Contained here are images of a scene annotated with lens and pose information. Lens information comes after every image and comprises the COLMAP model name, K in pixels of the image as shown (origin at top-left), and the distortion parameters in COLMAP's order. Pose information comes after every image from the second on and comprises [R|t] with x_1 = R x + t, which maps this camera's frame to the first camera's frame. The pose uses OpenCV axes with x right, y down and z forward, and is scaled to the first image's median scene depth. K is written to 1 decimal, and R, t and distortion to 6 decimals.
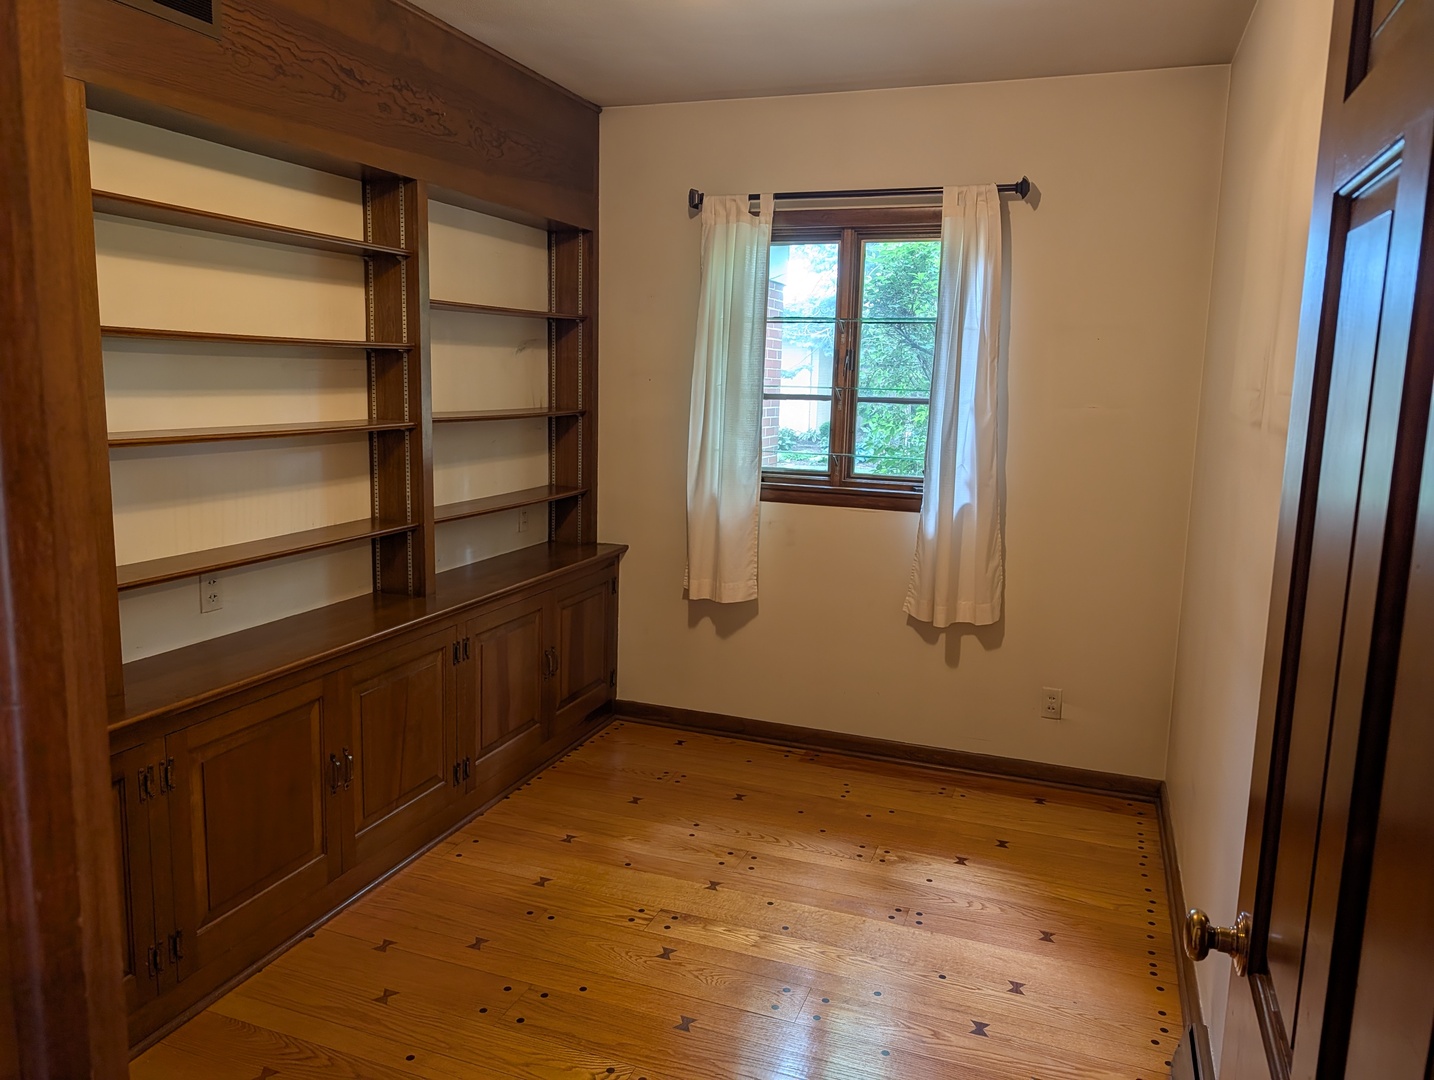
lens RADIAL K [[1023.5, 0, 717.0], [0, 1023.5, 540.0], [0, 0, 1]] dist [-0.004677, -0.001903]
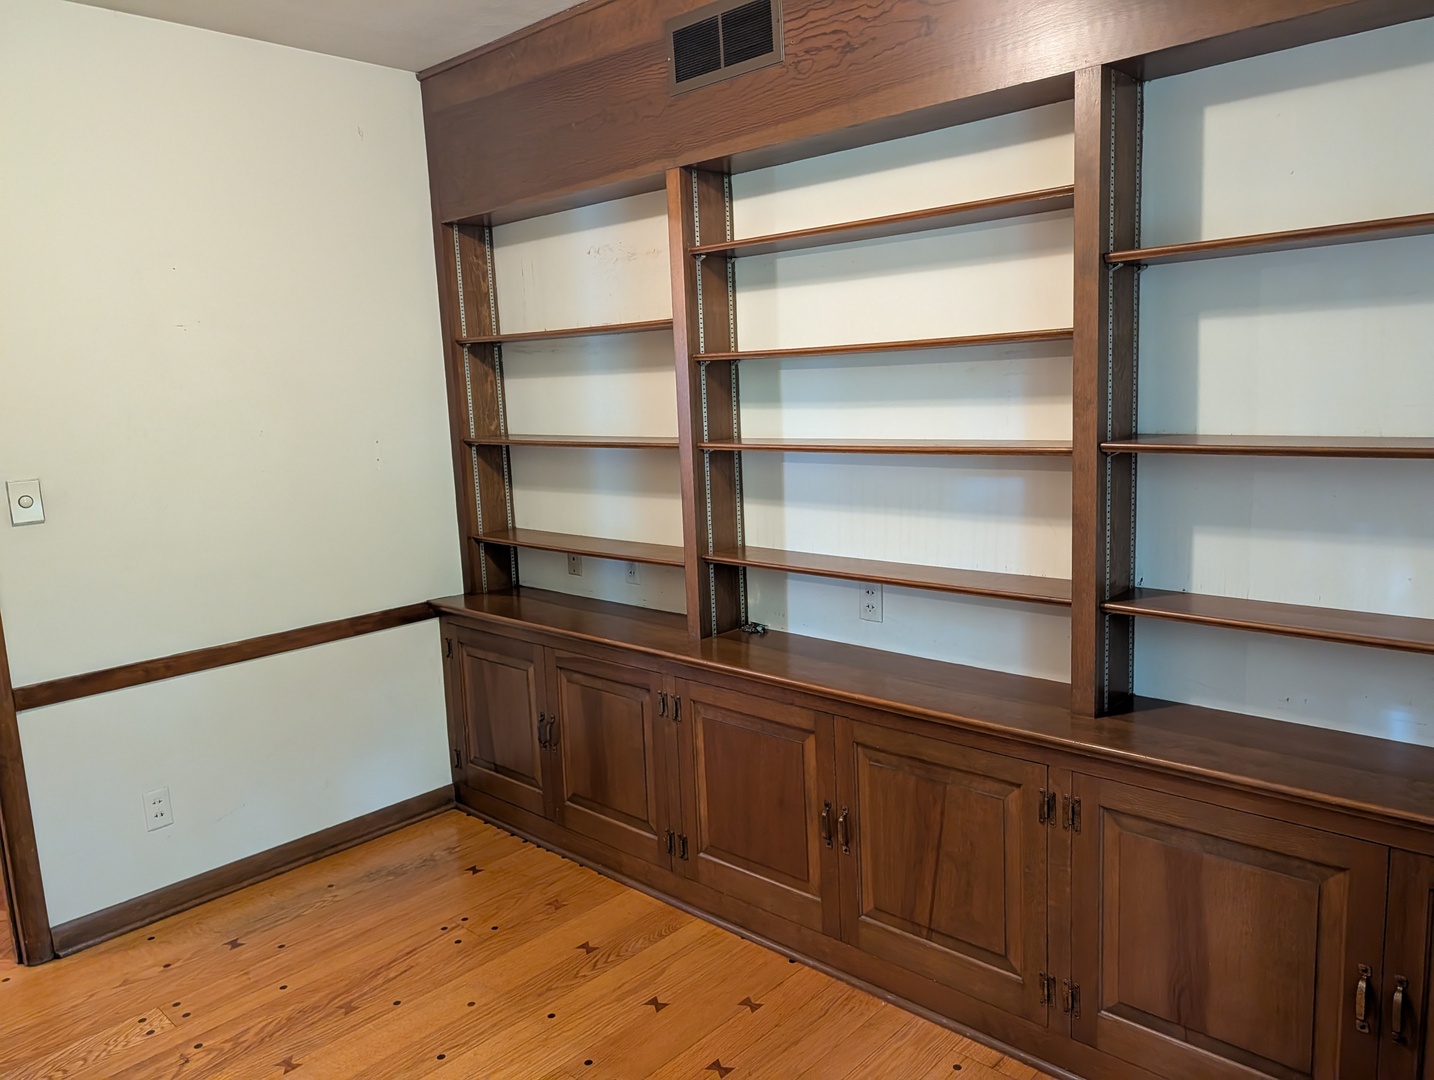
lens RADIAL K [[1053.9, 0, 717.7], [0, 1053.9, 528.5], [0, 0, 1]] dist [0.028443, -0.004849]
pose [[-0.389582, 0.131793, -0.911513, 0.474034], [-0.112376, 0.975511, 0.189075, -0.188818], [0.914110, 0.176092, -0.365232, 1.177885]]
